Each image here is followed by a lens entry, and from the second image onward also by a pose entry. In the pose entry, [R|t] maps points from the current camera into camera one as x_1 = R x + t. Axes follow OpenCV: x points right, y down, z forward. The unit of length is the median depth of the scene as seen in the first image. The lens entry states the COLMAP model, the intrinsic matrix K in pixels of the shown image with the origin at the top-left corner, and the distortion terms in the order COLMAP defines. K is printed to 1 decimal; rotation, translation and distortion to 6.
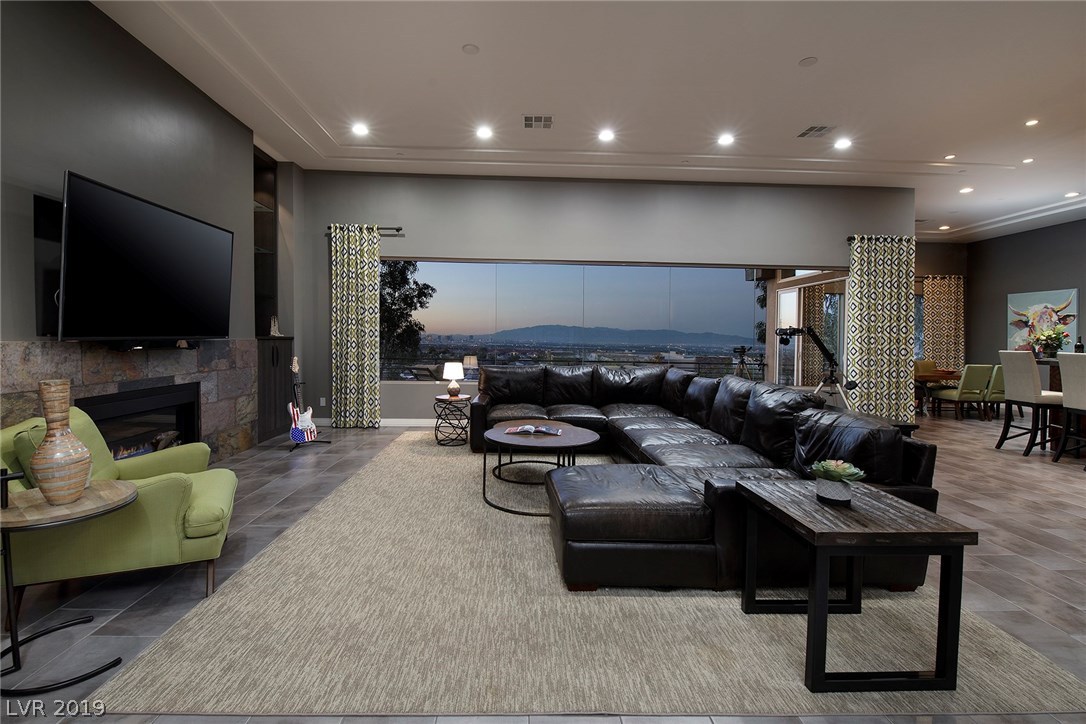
lens RADIAL K [[487.6, 0, 531.0], [0, 487.6, 341.3], [0, 0, 1]] dist [0.000235, -0.000635]
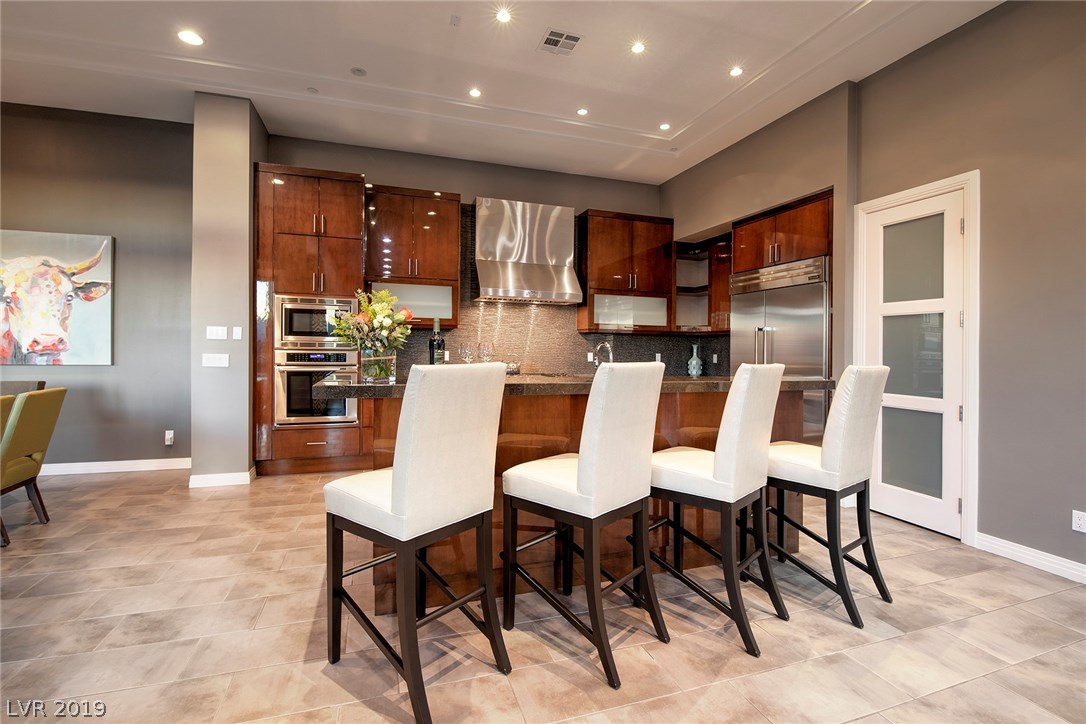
lens RADIAL K [[472.7, 0, 539.7], [0, 472.7, 360.4], [0, 0, 1]] dist [-0.013648, -0.000054]
pose [[-0.300615, -0.045128, 0.952677, 0.681285], [-0.006983, 0.998957, 0.045117, 0.006232], [-0.953720, 0.006910, -0.300617, 0.988444]]
